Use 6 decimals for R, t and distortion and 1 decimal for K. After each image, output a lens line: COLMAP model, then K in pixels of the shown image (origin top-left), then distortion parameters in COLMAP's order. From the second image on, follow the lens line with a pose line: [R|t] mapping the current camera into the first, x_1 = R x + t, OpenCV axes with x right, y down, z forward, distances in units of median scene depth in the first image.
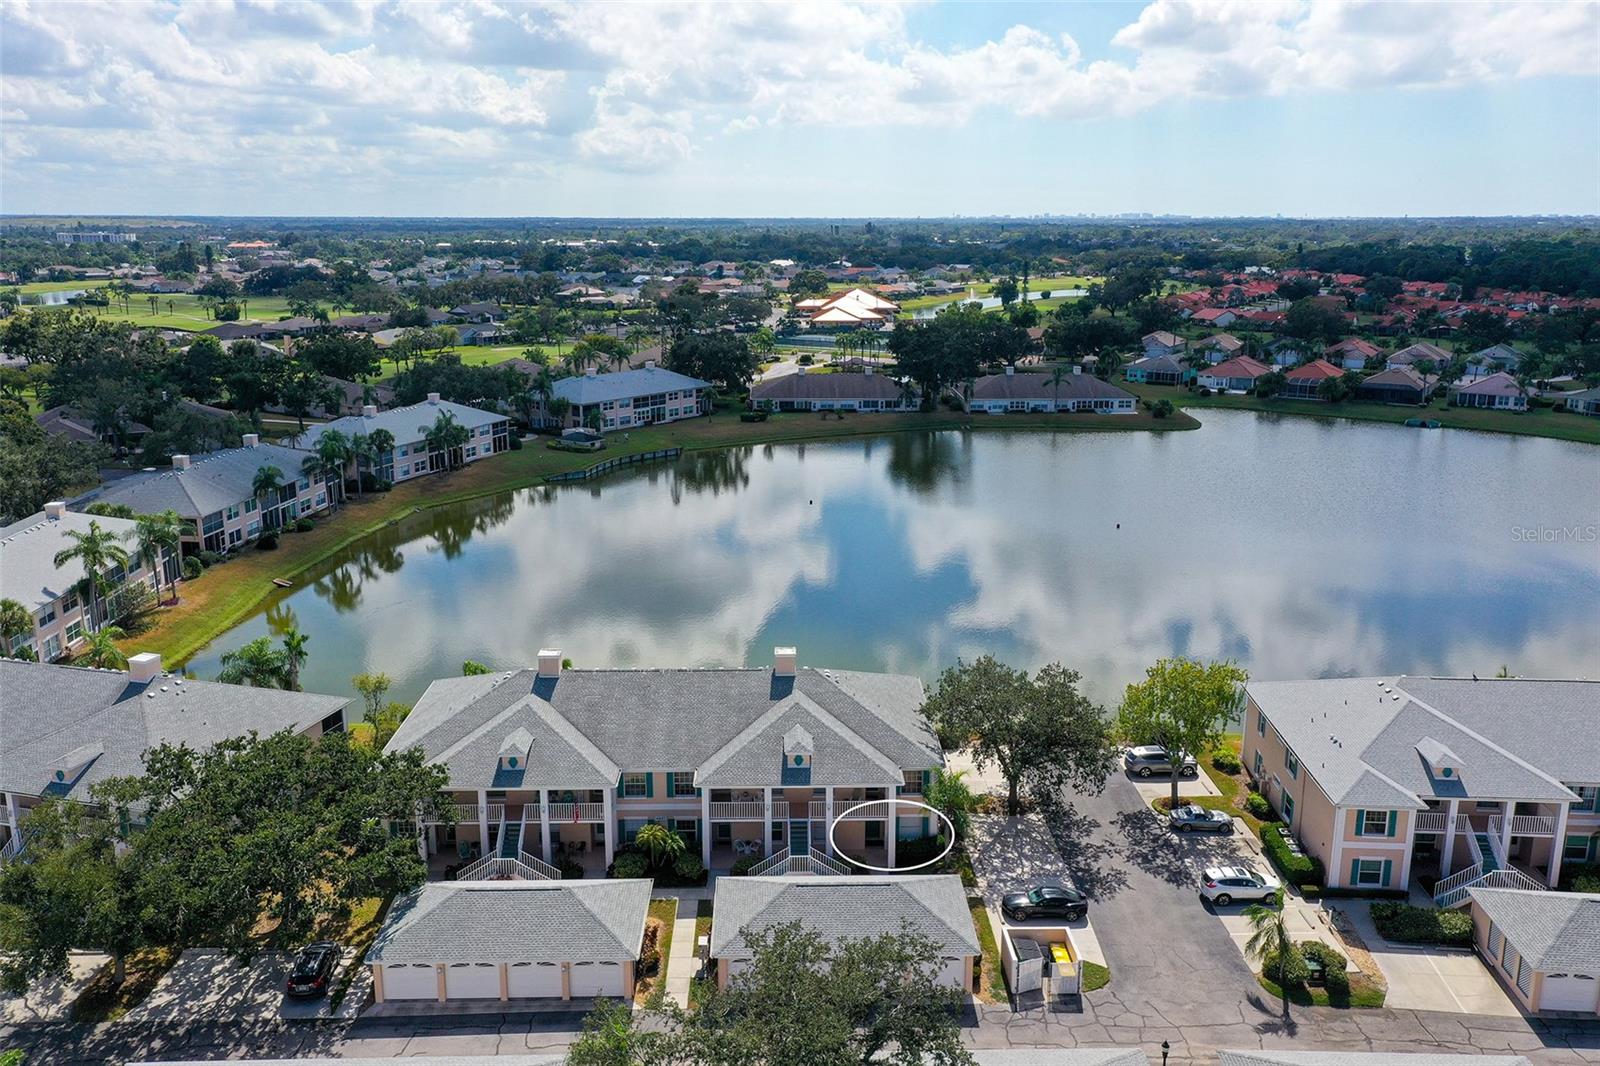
lens RADIAL K [[1302.4, 0, 800.0], [0, 1302.4, 533.0], [0, 0, 1]] dist [0.025555, 0.001607]
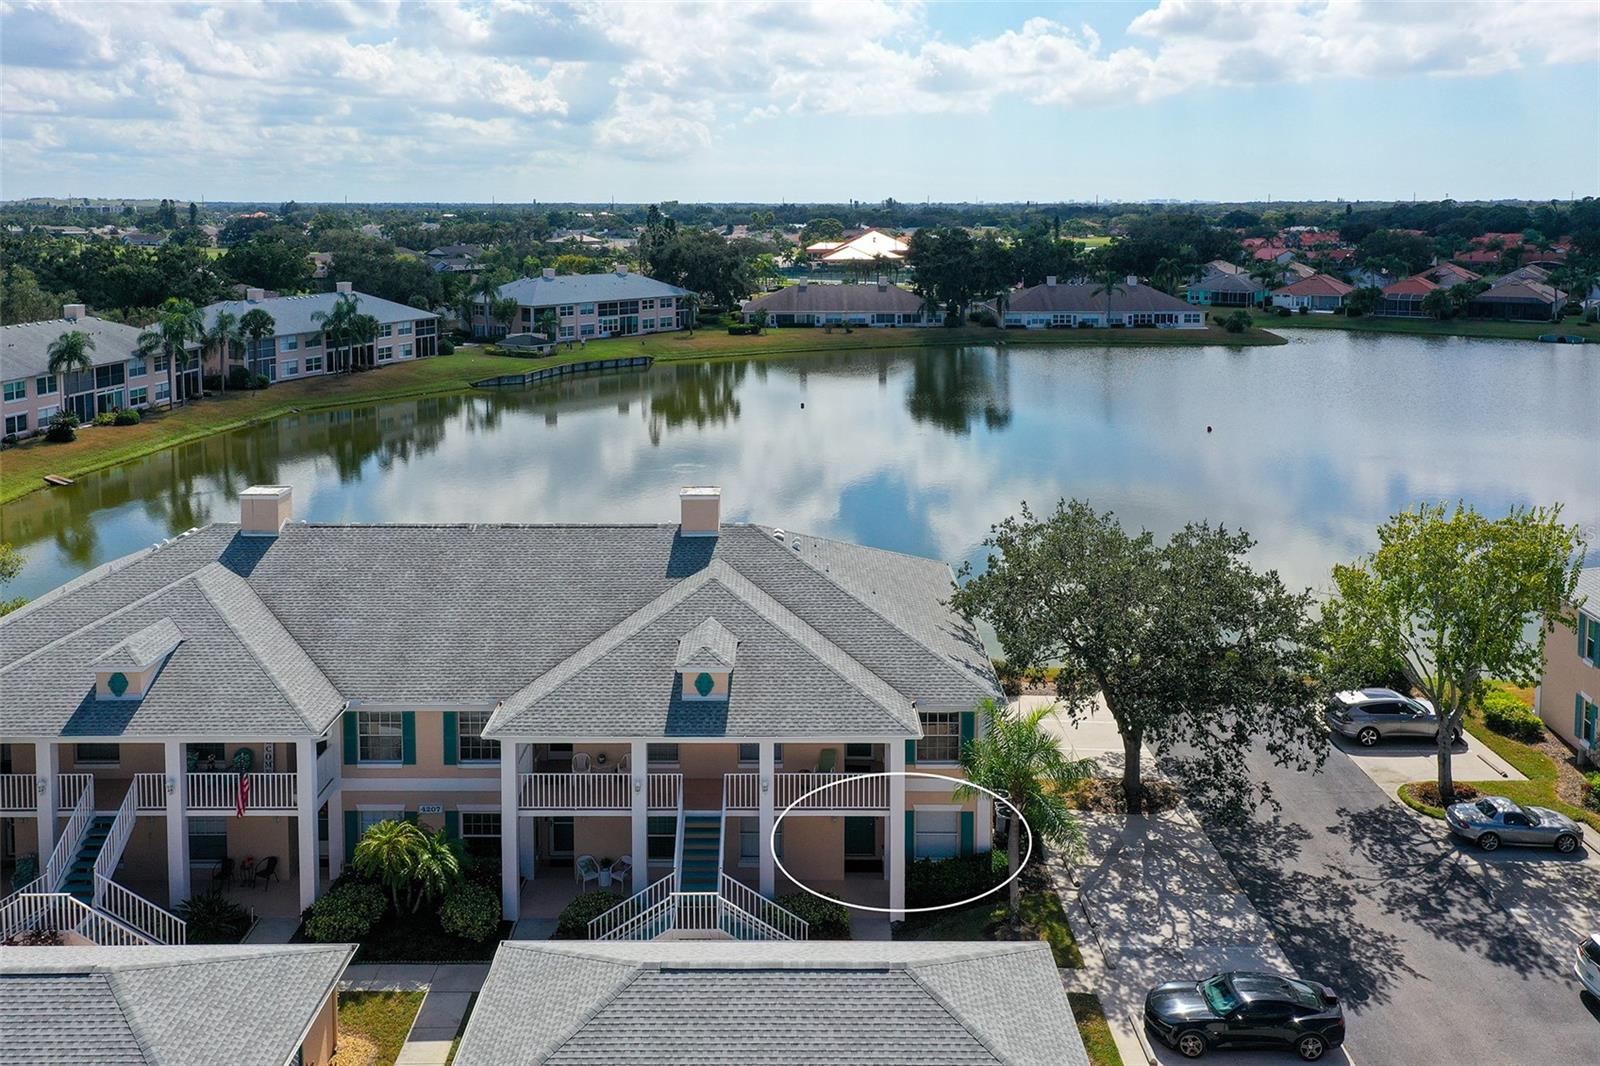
lens RADIAL K [[1330.4, 0, 788.0], [0, 1330.4, 317.4], [0, 0, 1]] dist [0.018386, -0.004974]
pose [[0.999664, -0.000006, -0.025904, 0.013890], [-0.004157, 0.987005, -0.160635, 0.038258], [0.025569, 0.160689, 0.986674, 0.156969]]
